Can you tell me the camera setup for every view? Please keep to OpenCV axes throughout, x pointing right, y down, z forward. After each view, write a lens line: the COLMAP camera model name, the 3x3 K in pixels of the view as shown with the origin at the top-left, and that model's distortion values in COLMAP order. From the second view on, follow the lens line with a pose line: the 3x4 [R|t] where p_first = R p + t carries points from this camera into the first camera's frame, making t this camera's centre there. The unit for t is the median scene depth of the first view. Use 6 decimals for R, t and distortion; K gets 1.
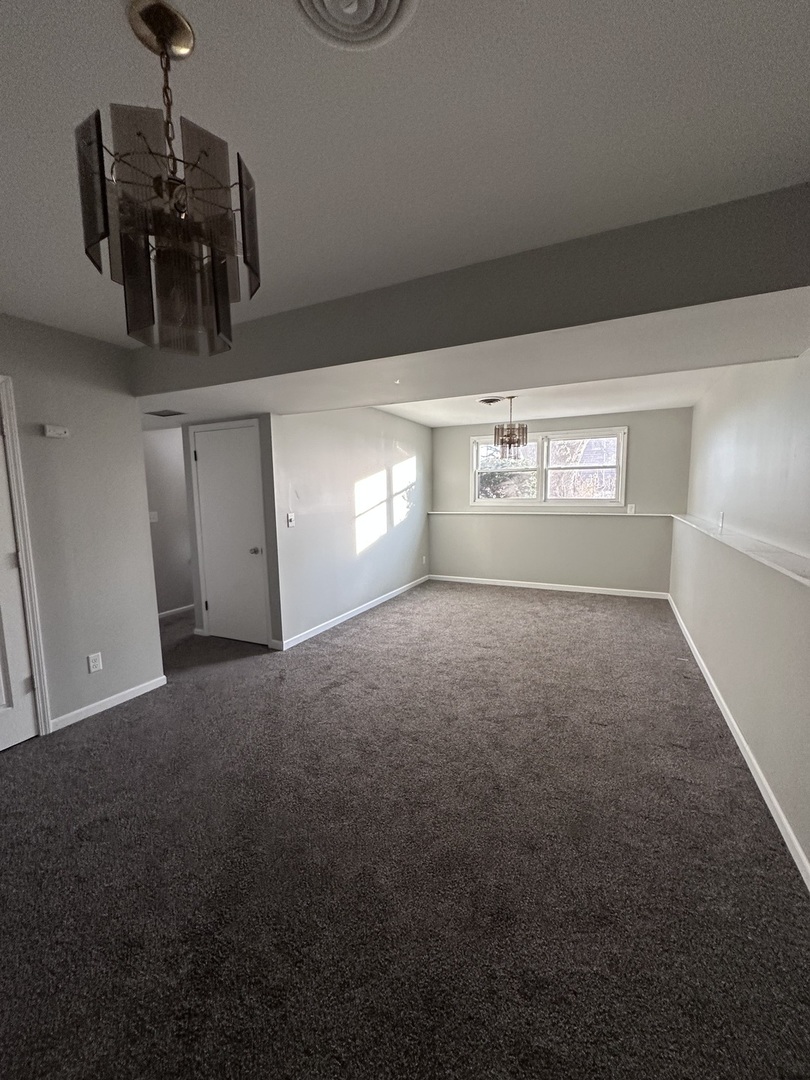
lens RADIAL K [[430.2, 0, 406.6], [0, 430.2, 541.2], [0, 0, 1]] dist [-0.002443, 0.000015]
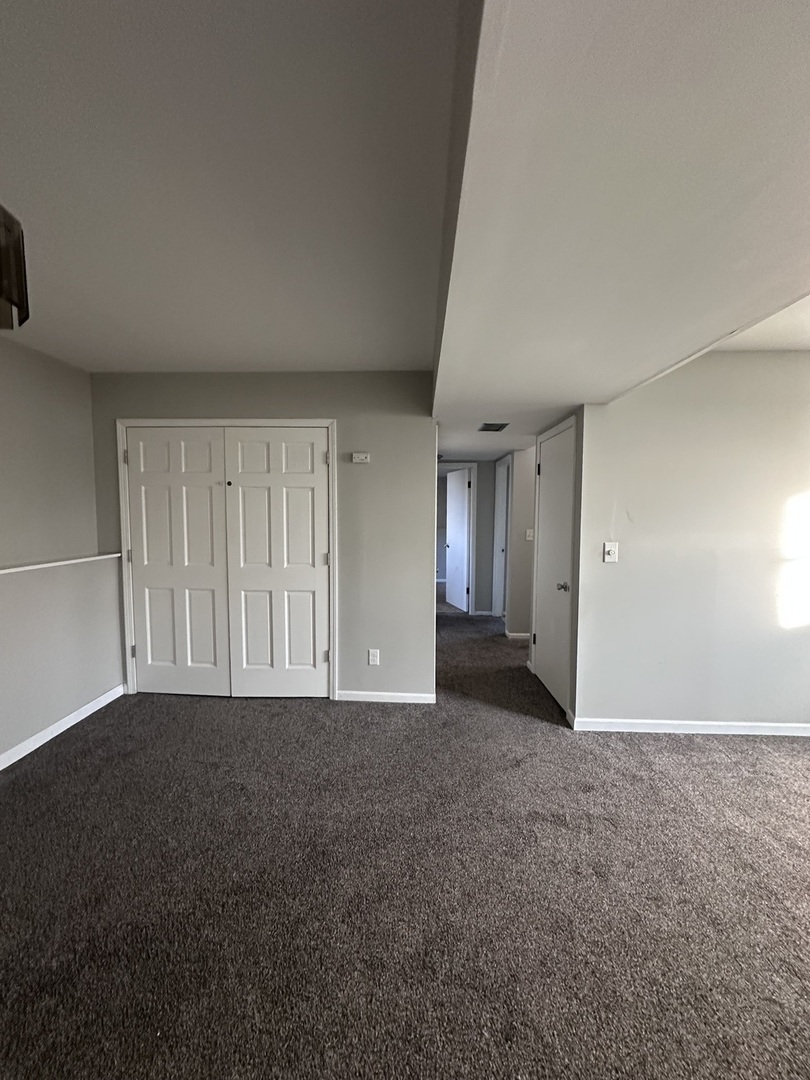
lens RADIAL K [[430.2, 0, 406.6], [0, 430.2, 541.2], [0, 0, 1]] dist [-0.002443, 0.000015]
pose [[0.403580, 0.083421, -0.911133, 0.256373], [-0.120023, 0.992056, 0.037667, -0.060226], [0.907038, 0.094155, 0.410386, 0.462134]]
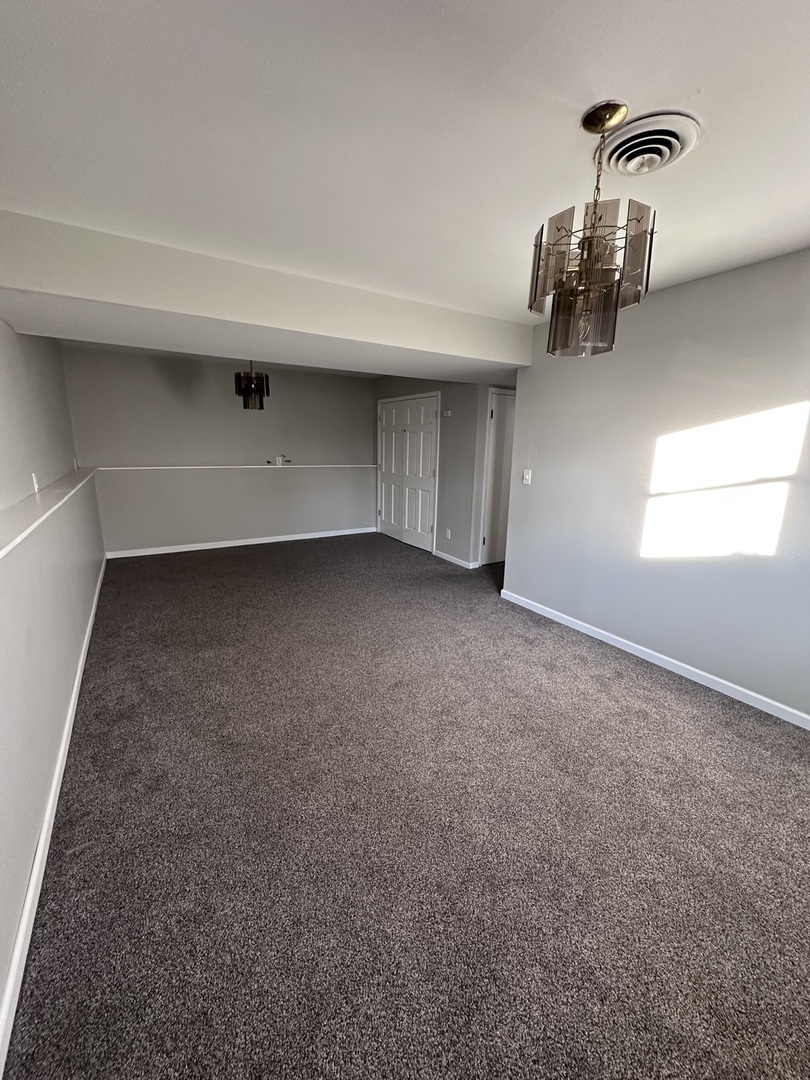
lens RADIAL K [[429.2, 0, 405.0], [0, 429.2, 557.6], [0, 0, 1]] dist [-0.029010, -0.000007]
pose [[-0.542511, 0.218609, -0.811105, 0.770302], [-0.109200, 0.939001, 0.326118, -0.180625], [0.832921, 0.265496, -0.485547, 1.433566]]
